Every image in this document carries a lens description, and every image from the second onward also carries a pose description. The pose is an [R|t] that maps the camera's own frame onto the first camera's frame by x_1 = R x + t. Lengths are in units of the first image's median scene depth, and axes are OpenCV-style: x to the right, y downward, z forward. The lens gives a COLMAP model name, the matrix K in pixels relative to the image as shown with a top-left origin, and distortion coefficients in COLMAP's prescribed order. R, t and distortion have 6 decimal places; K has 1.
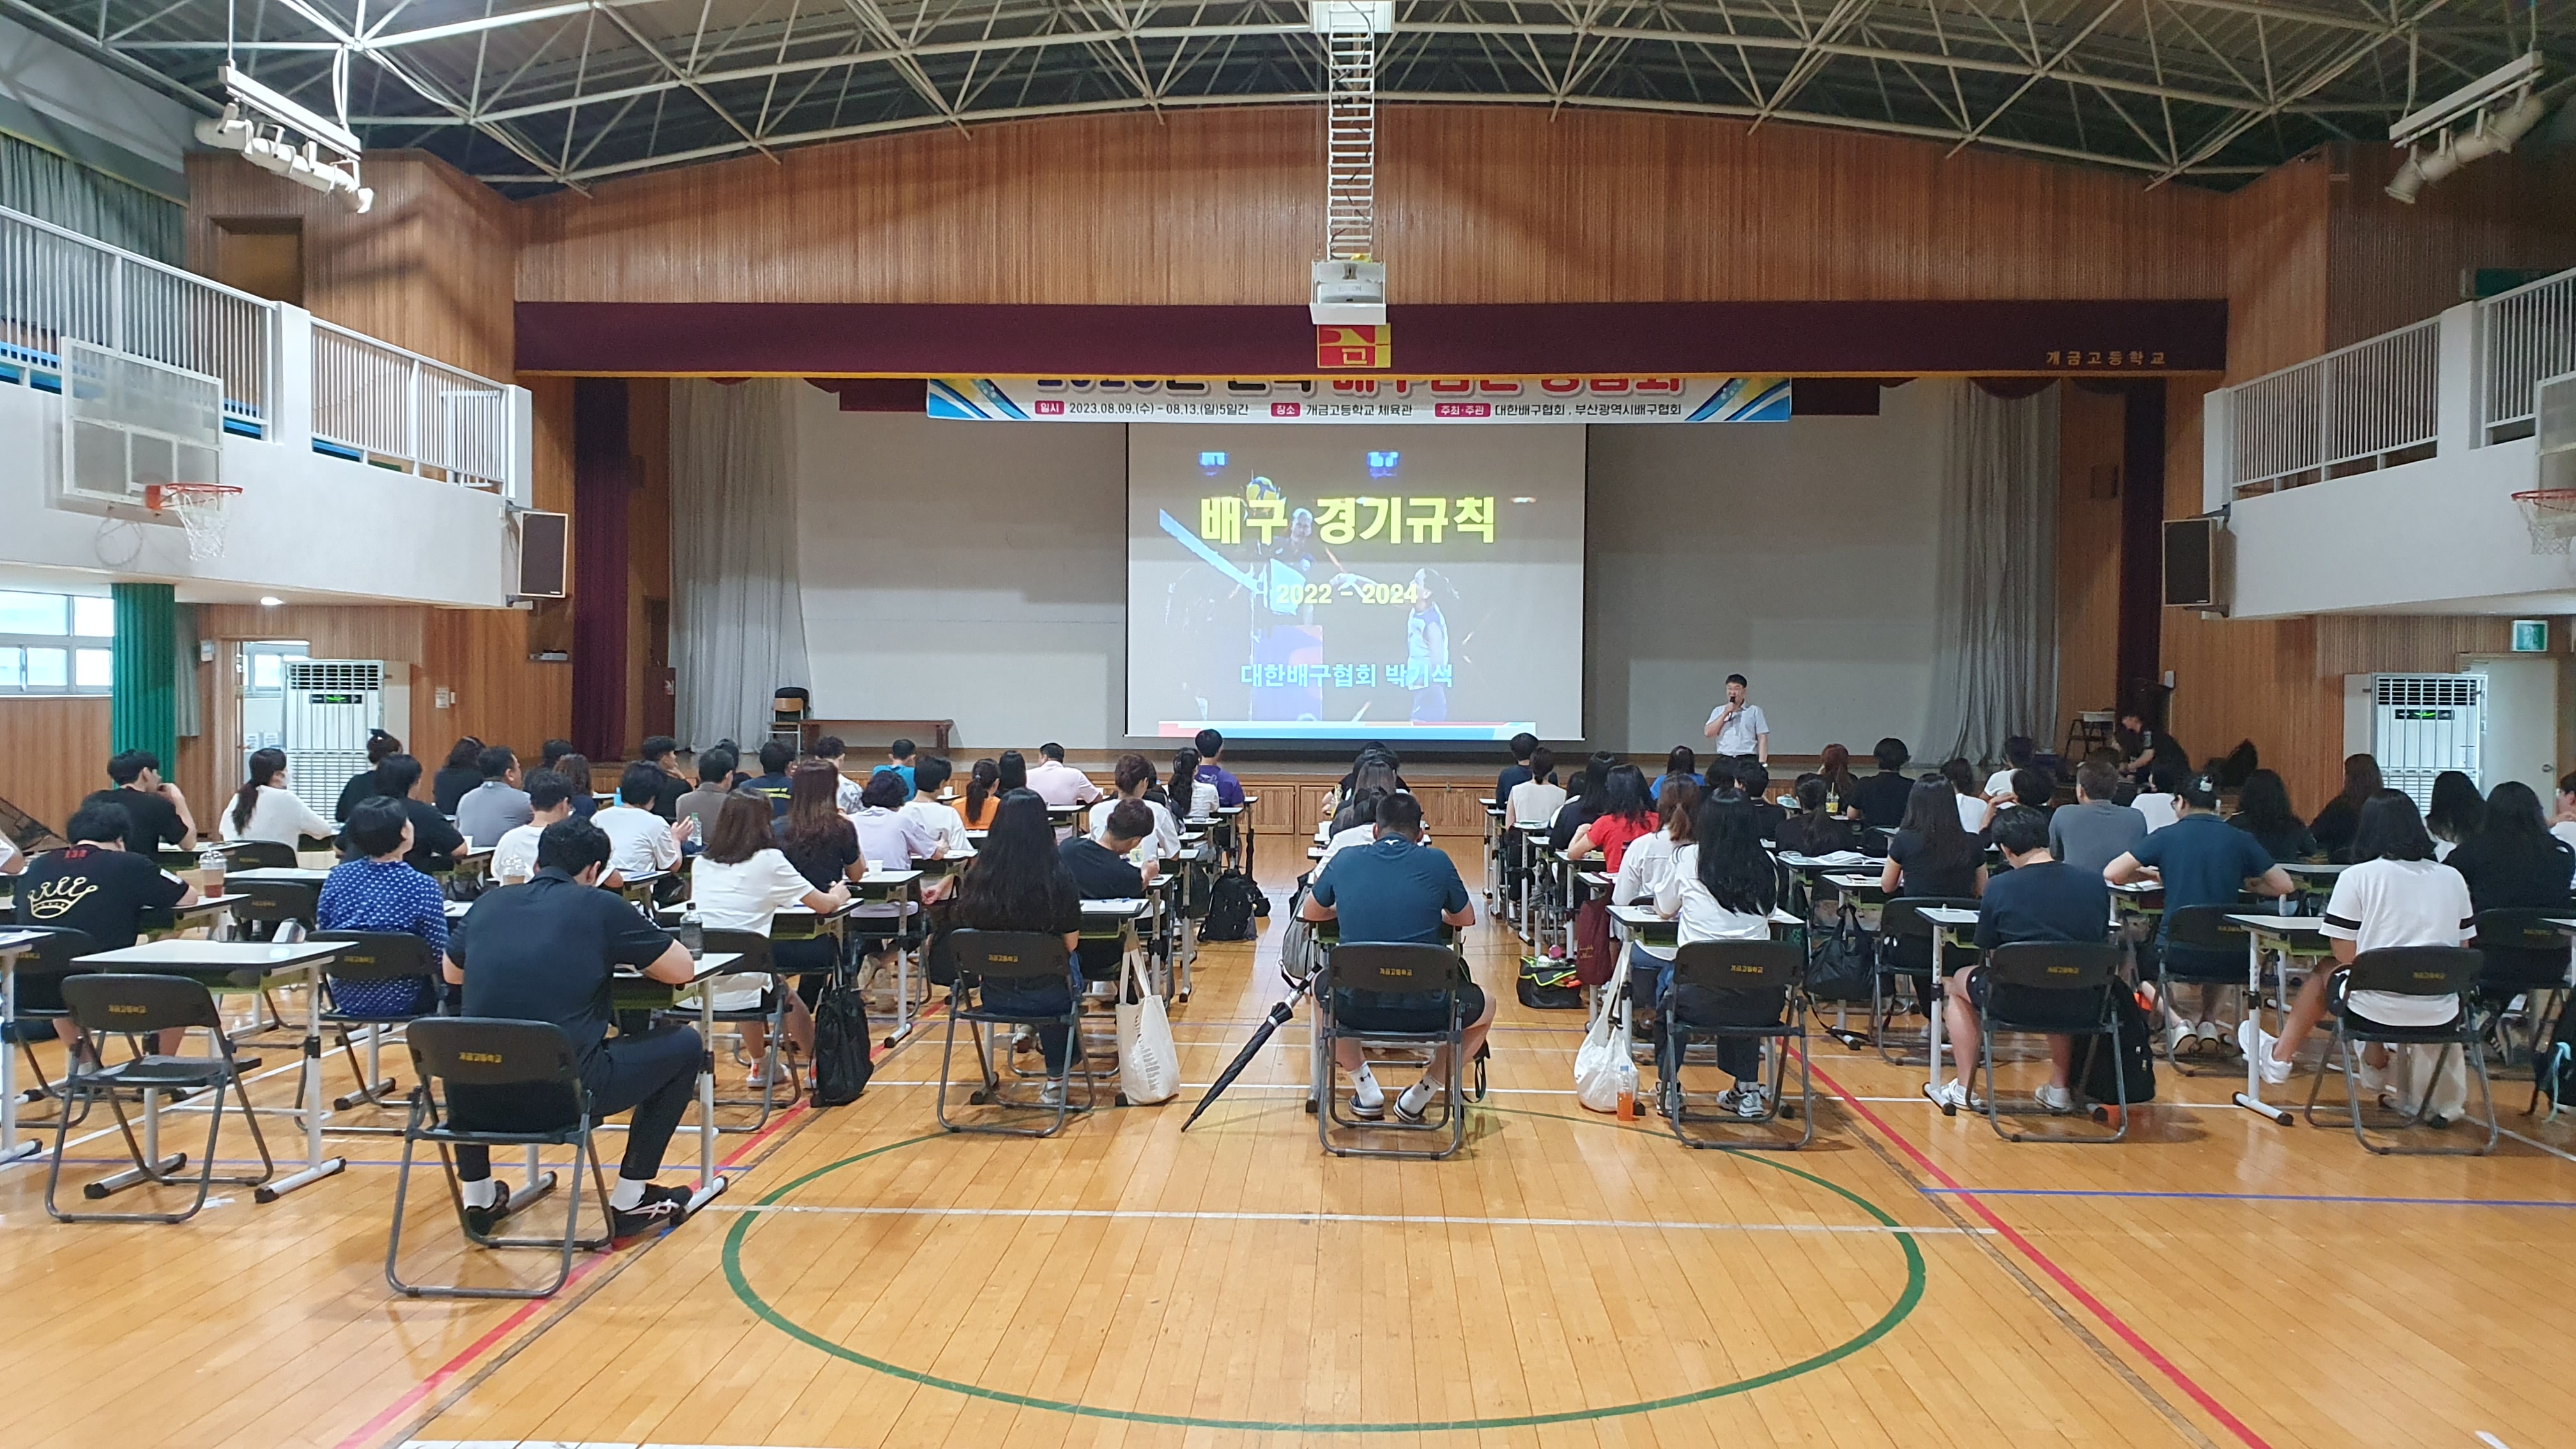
lens RADIAL K [[2004.1, 0, 1301.8], [0, 2004.1, 738.3], [0, 0, 1]] dist [0.009439, -0.001299]
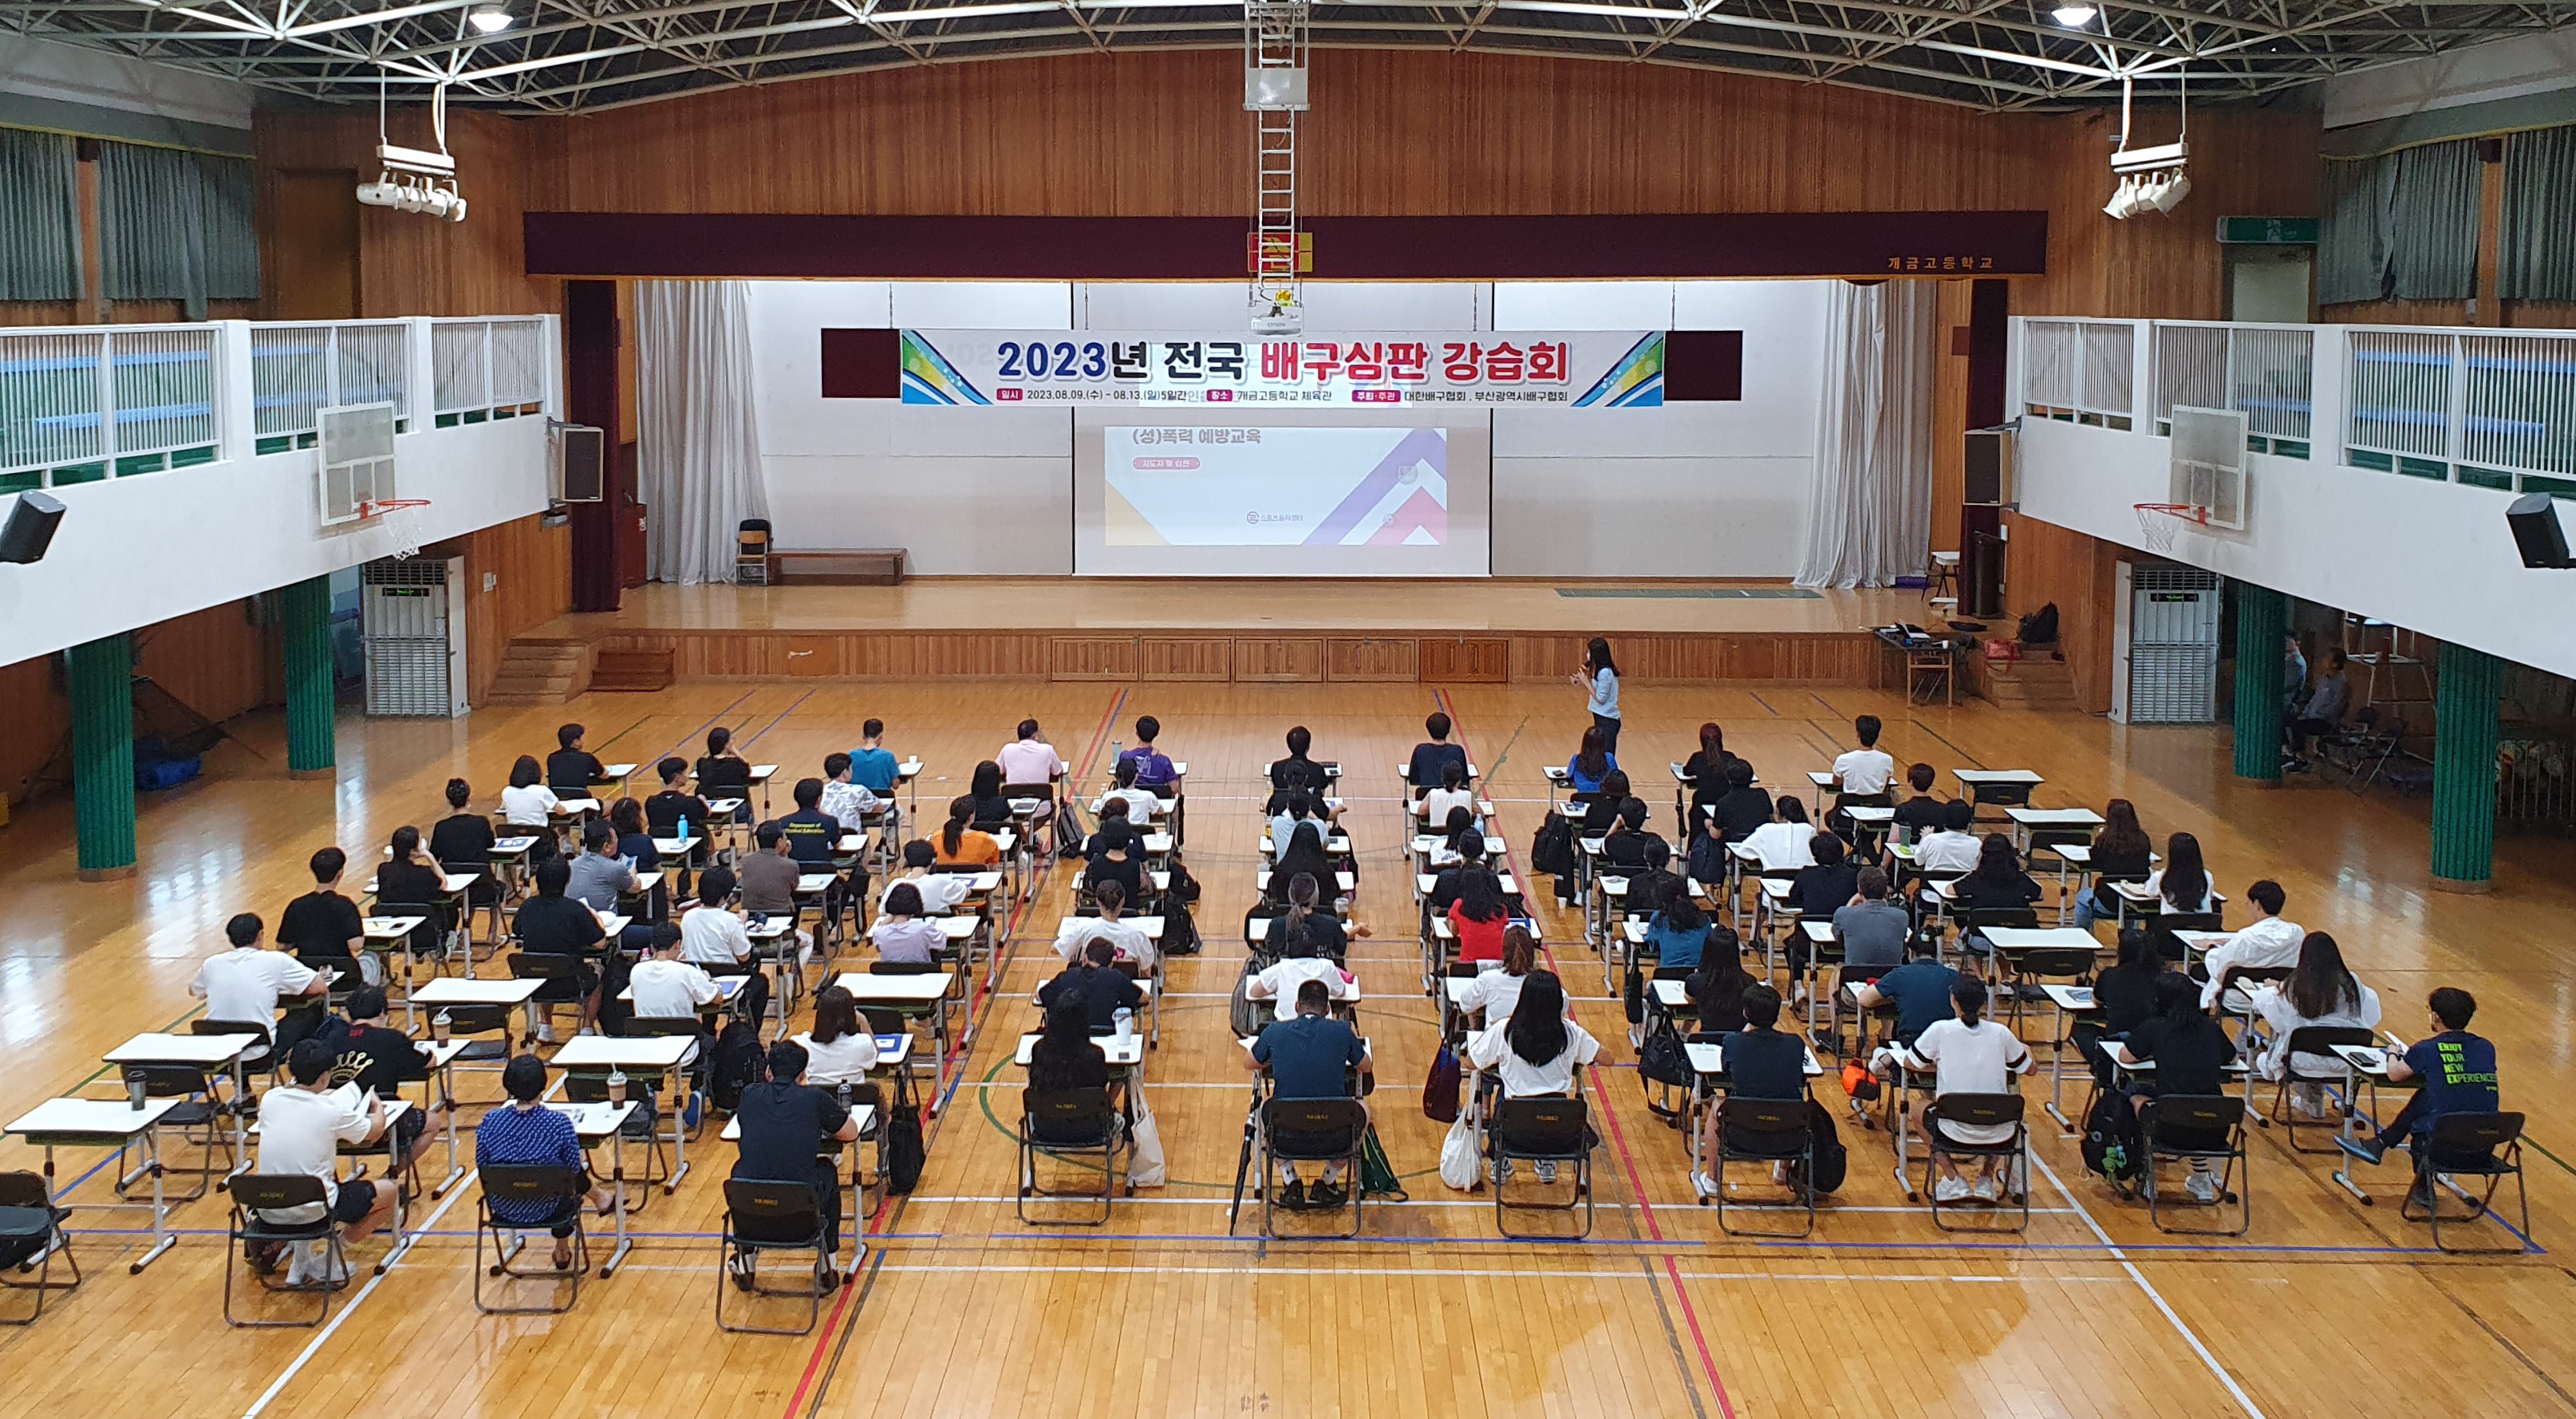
lens RADIAL K [[2444.5, 0, 1289.8], [0, 2444.5, 544.5], [0, 0, 1]] dist [0.207436, -0.675503]
pose [[0.999549, -0.006262, 0.029360, -0.010361], [0.004069, 0.997236, 0.074183, -0.135832], [-0.029744, -0.074030, 0.996812, -0.399665]]
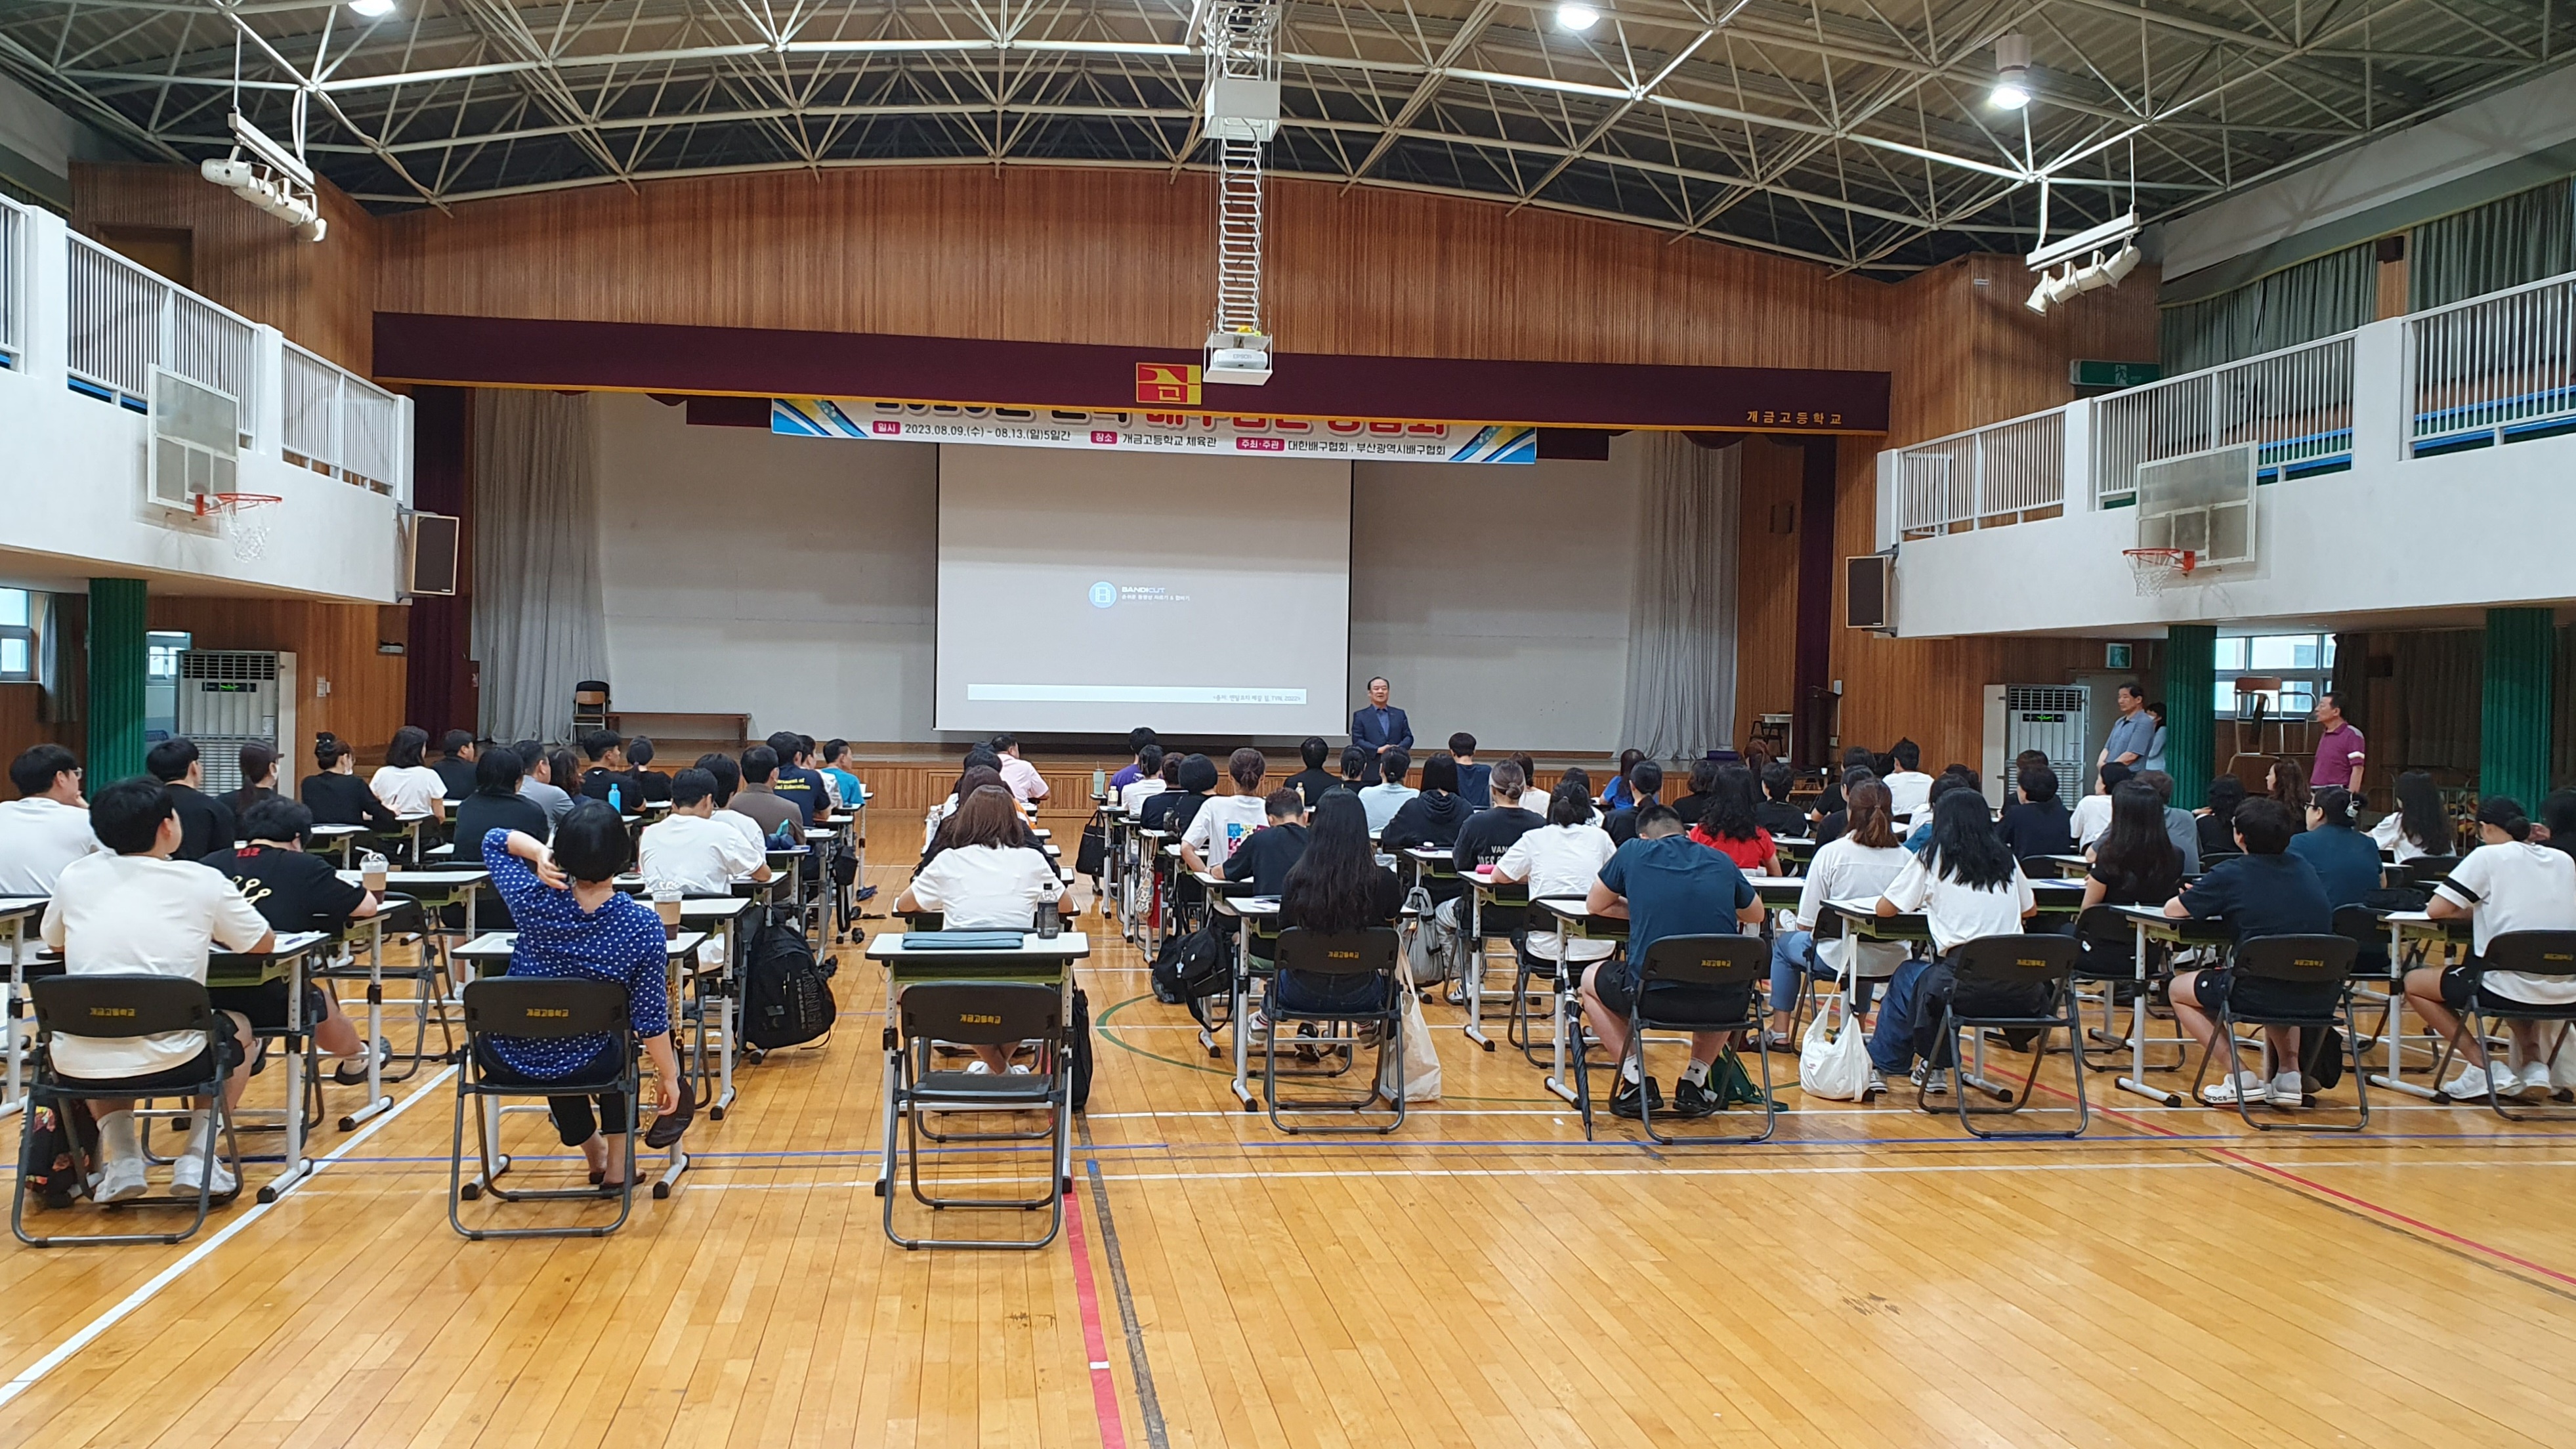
lens RADIAL K [[2053.6, 0, 1288.0], [0, 2053.6, 724.5], [0, 0, 1]] dist [0.005536, -0.007642]
pose [[0.983600, 0.007706, 0.180198, -0.114782], [-0.006277, 0.999944, -0.008504, 0.005182], [-0.180253, 0.007234, 0.983594, -0.145995]]
